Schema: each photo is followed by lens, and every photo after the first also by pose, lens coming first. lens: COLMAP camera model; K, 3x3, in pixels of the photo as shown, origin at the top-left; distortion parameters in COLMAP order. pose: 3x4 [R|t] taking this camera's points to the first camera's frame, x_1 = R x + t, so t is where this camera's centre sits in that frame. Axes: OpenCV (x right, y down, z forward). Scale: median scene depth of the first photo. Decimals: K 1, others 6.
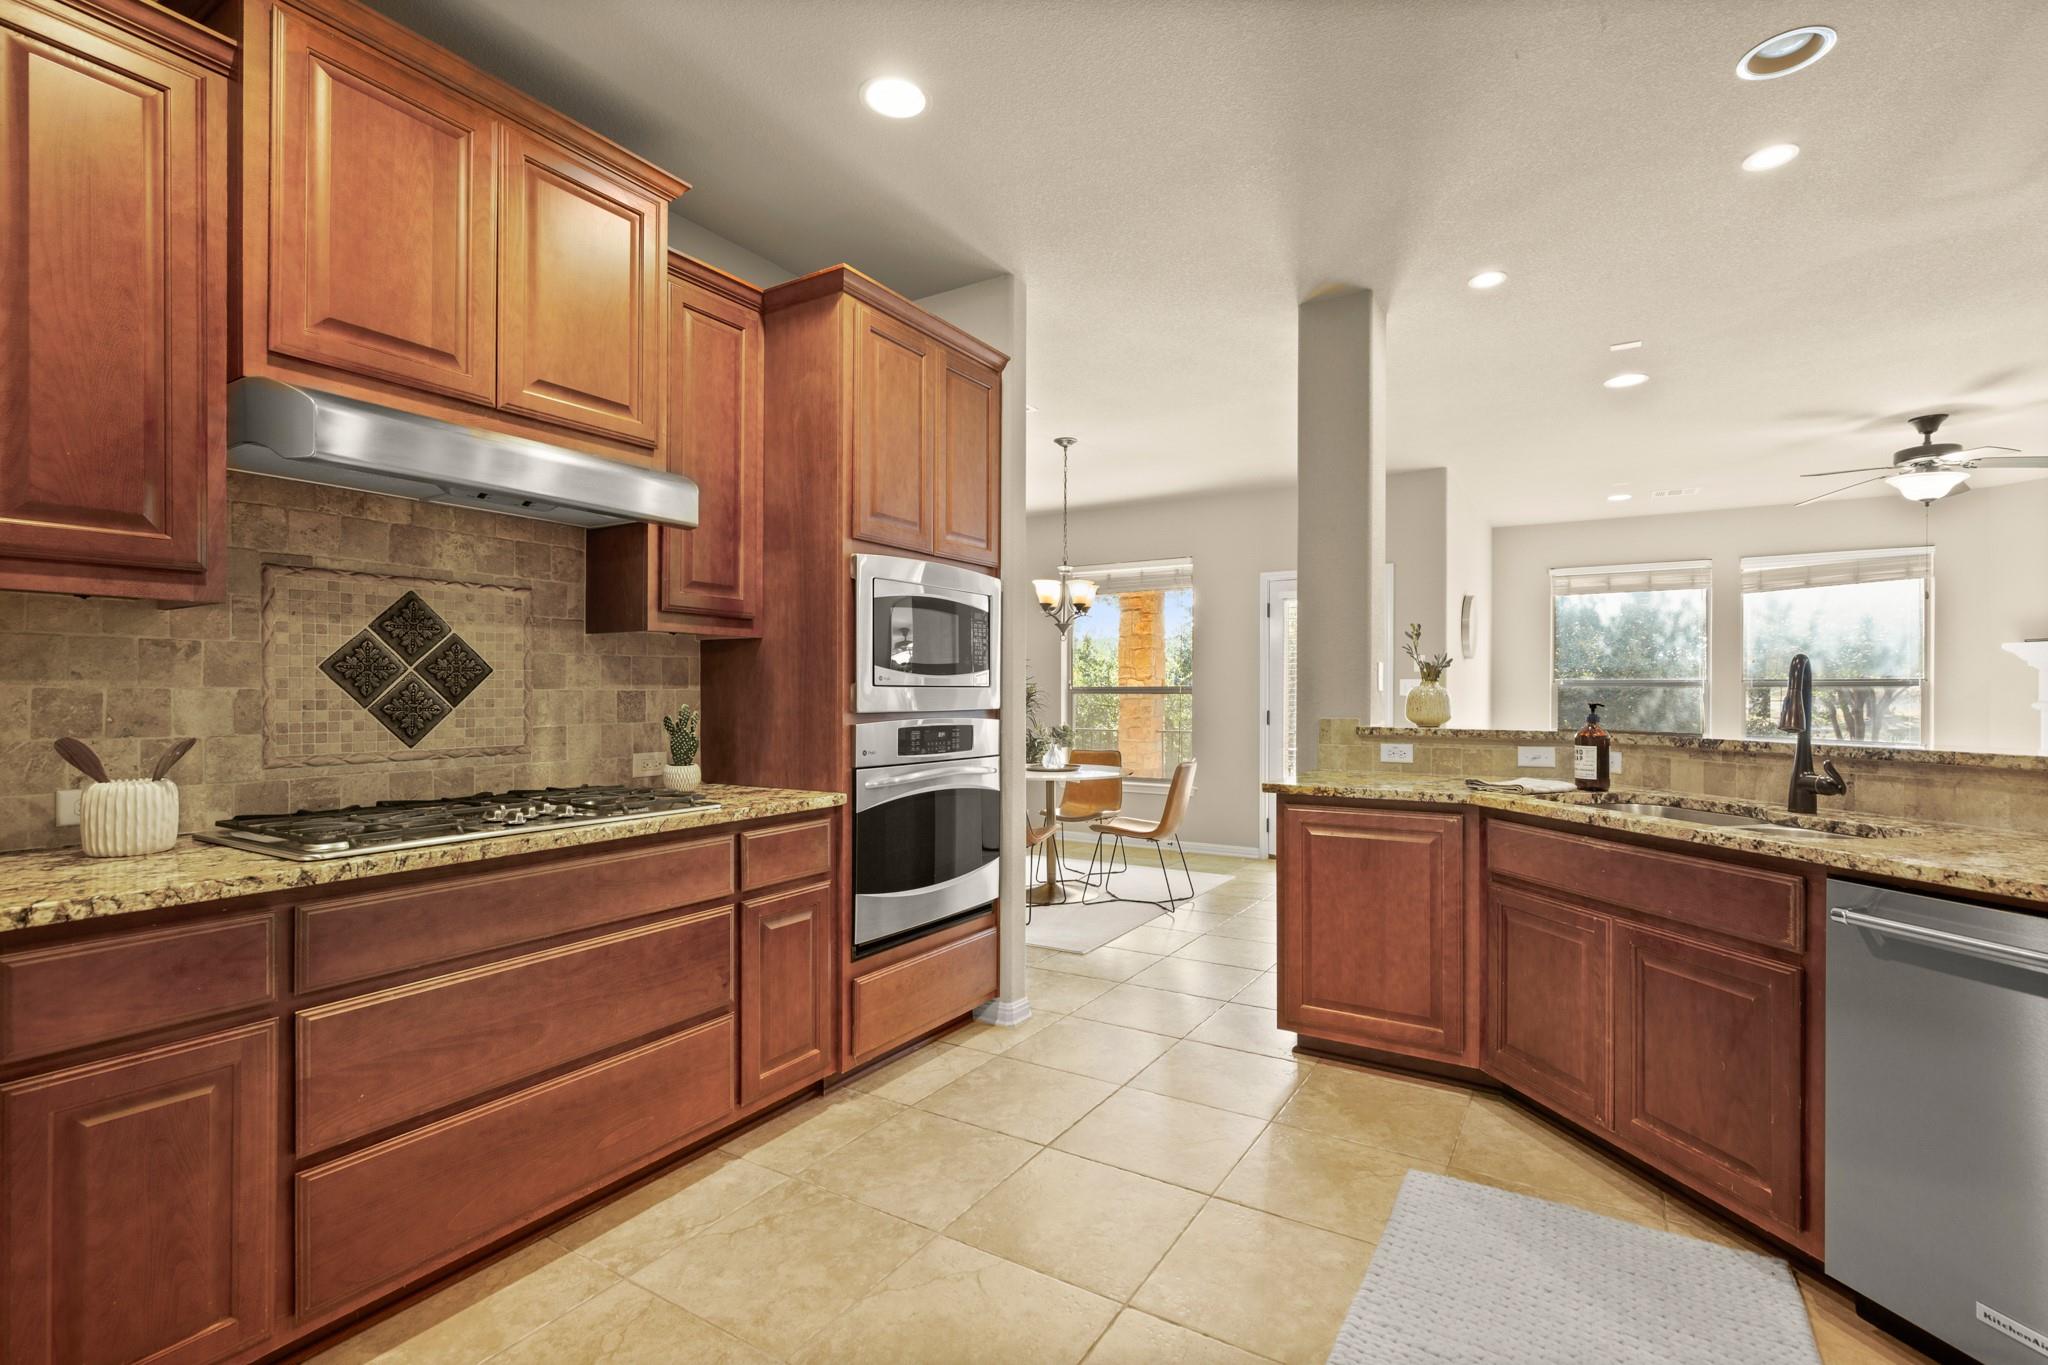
lens RADIAL K [[933.1, 0, 1038.8], [0, 933.1, 693.4], [0, 0, 1]] dist [-0.002479, 0.000789]
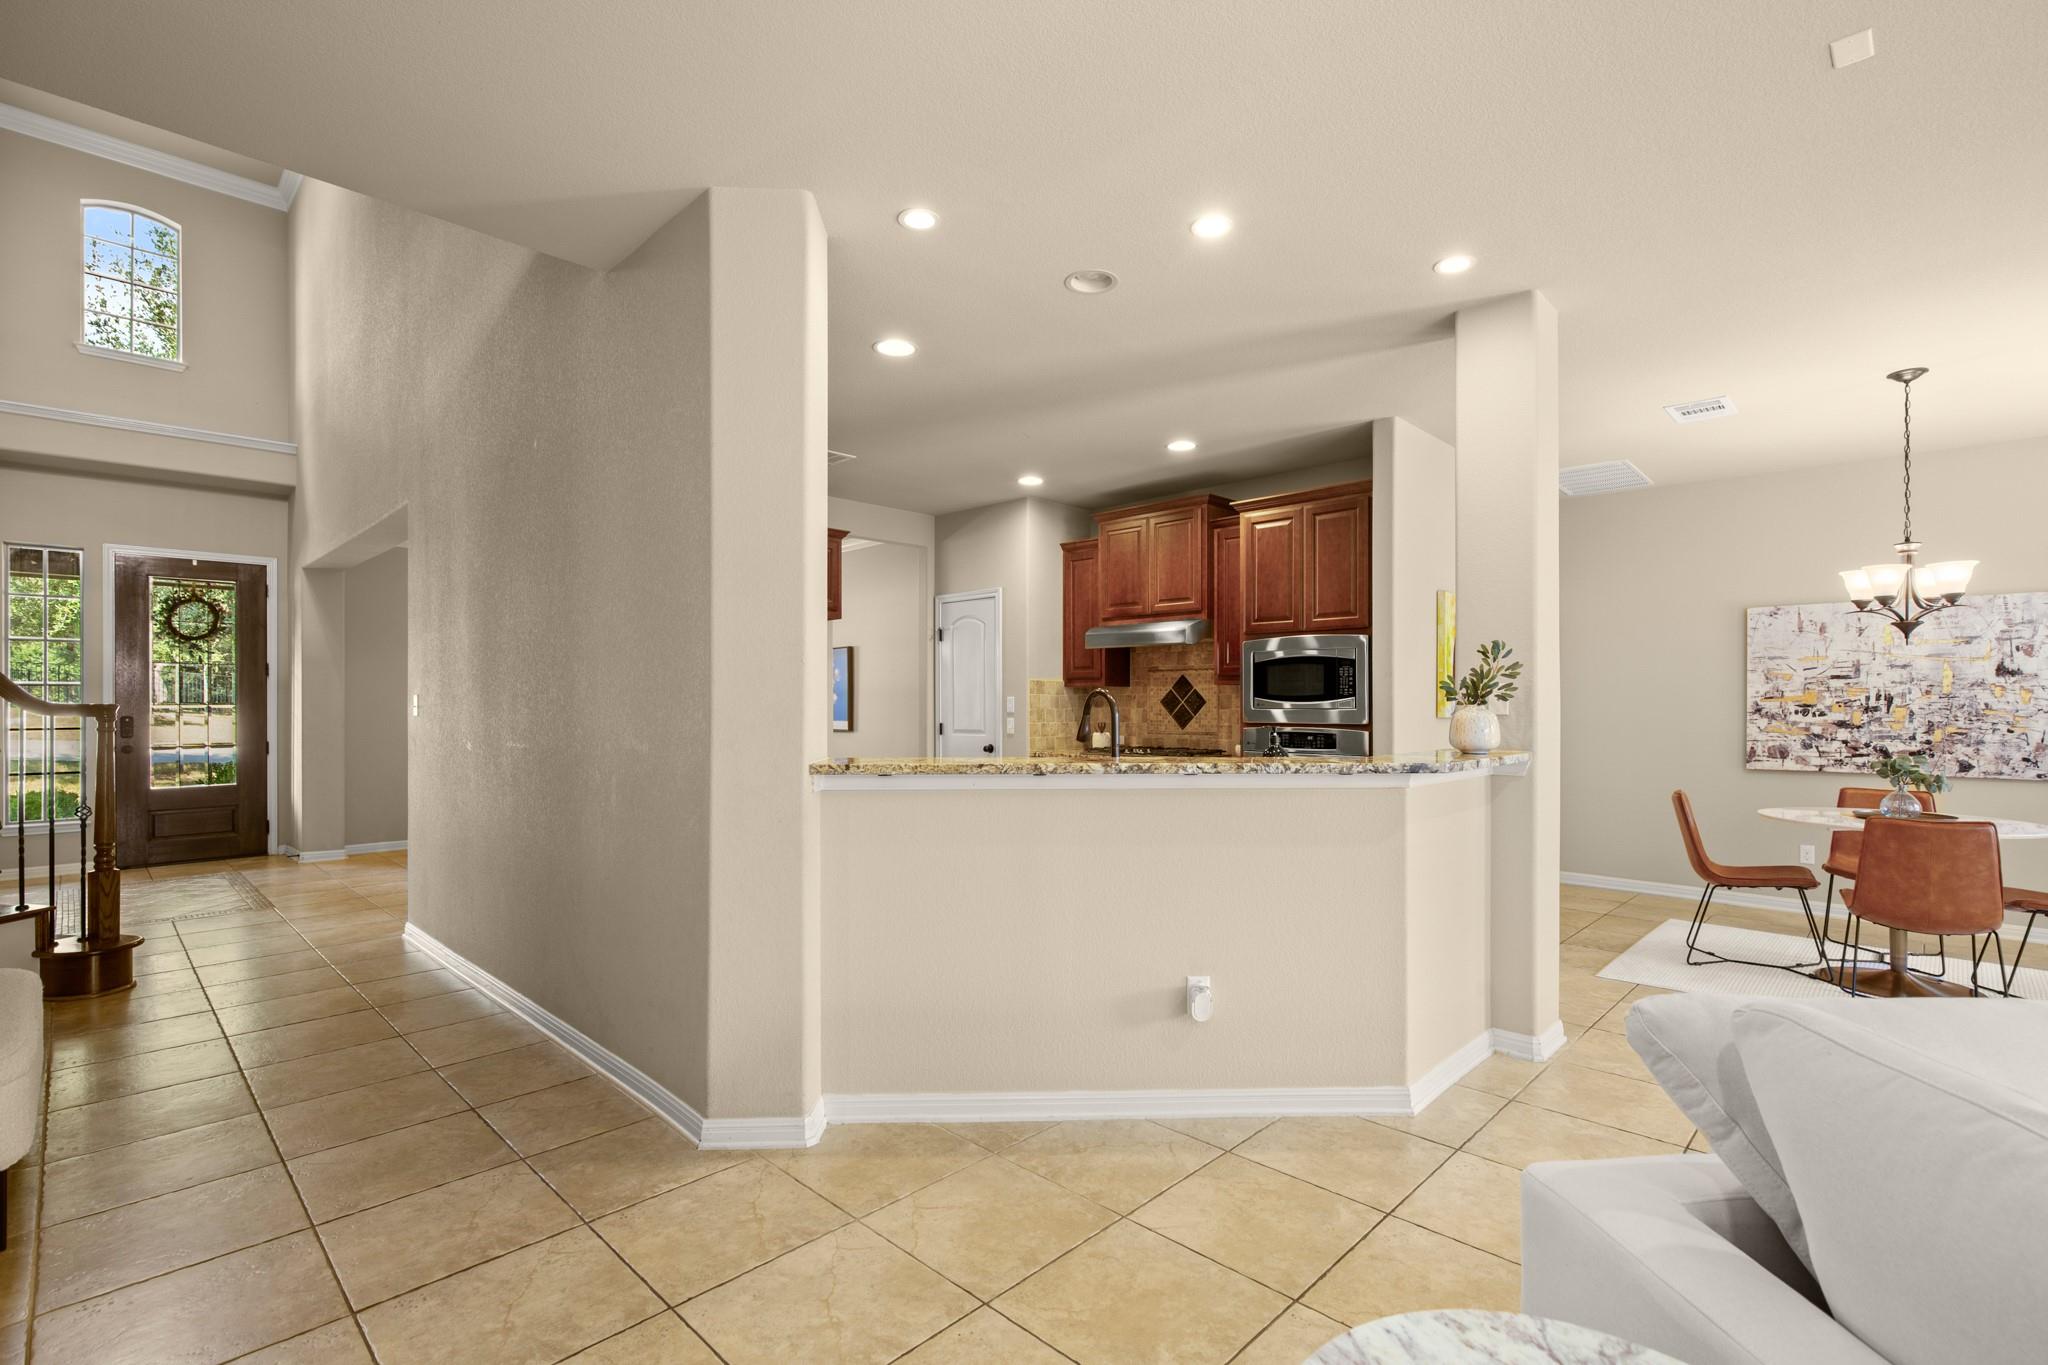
lens RADIAL K [[933.1, 0, 1030.3], [0, 933.1, 700.9], [0, 0, 1]] dist [-0.002479, 0.000789]
pose [[-0.224081, -0.002657, -0.974567, 1.758714], [-0.002389, 0.999995, -0.002177, -0.017813], [0.974568, 0.001841, -0.224086, 0.957684]]
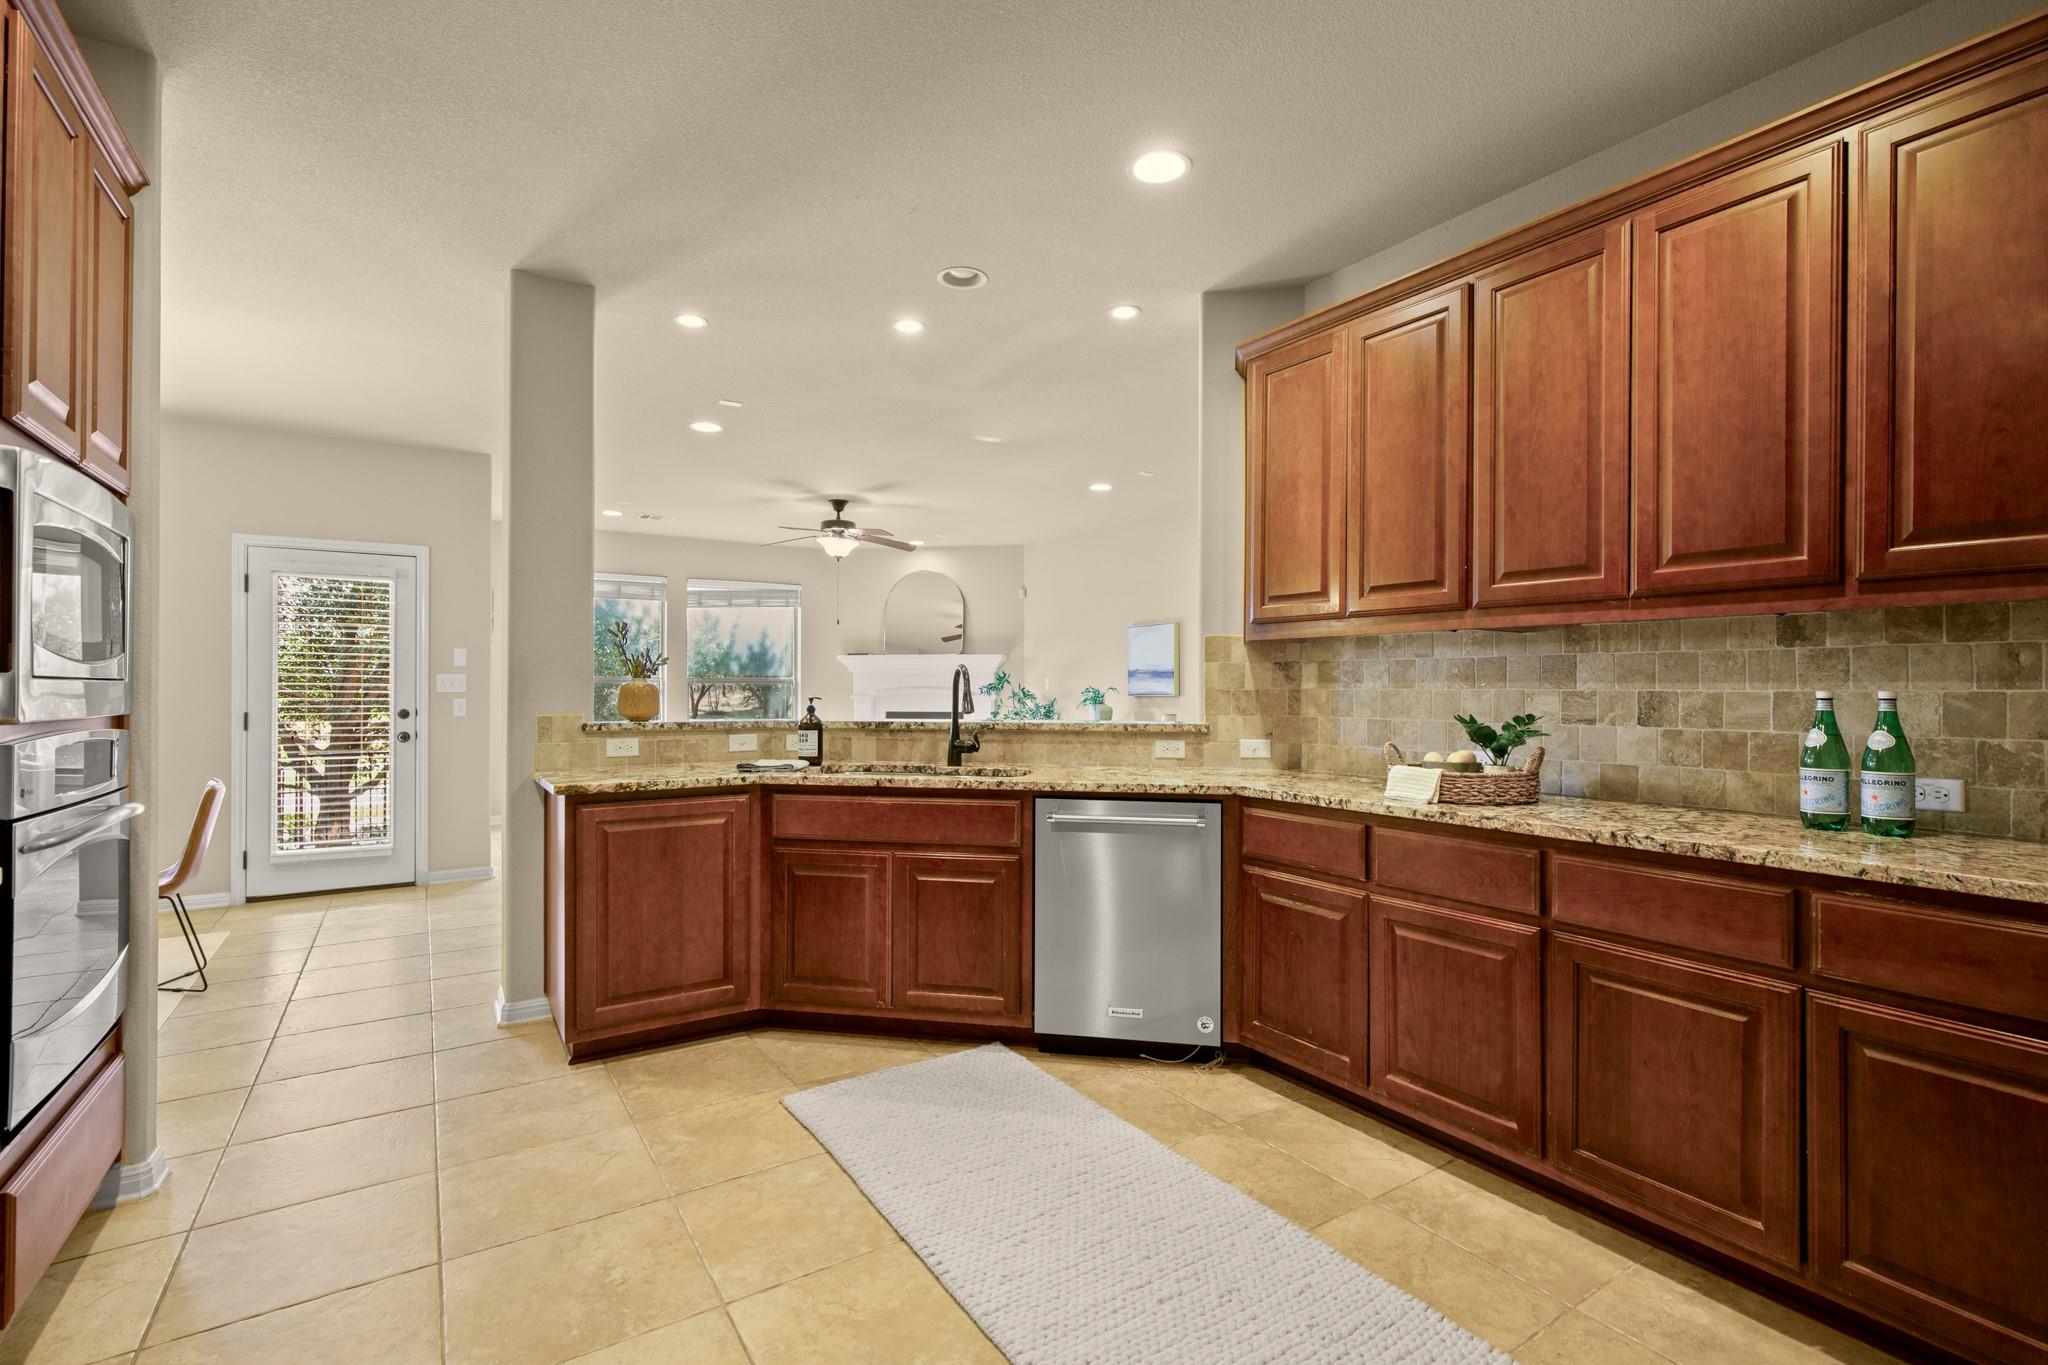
lens RADIAL K [[933.1, 0, 1044.2], [0, 933.1, 682.4], [0, 0, 1]] dist [-0.002479, 0.000789]
pose [[0.414090, 0.005950, 0.910217, -0.439933], [0.000584, 0.999977, -0.006802, -0.000442], [-0.910236, 0.003348, 0.414077, 0.179512]]
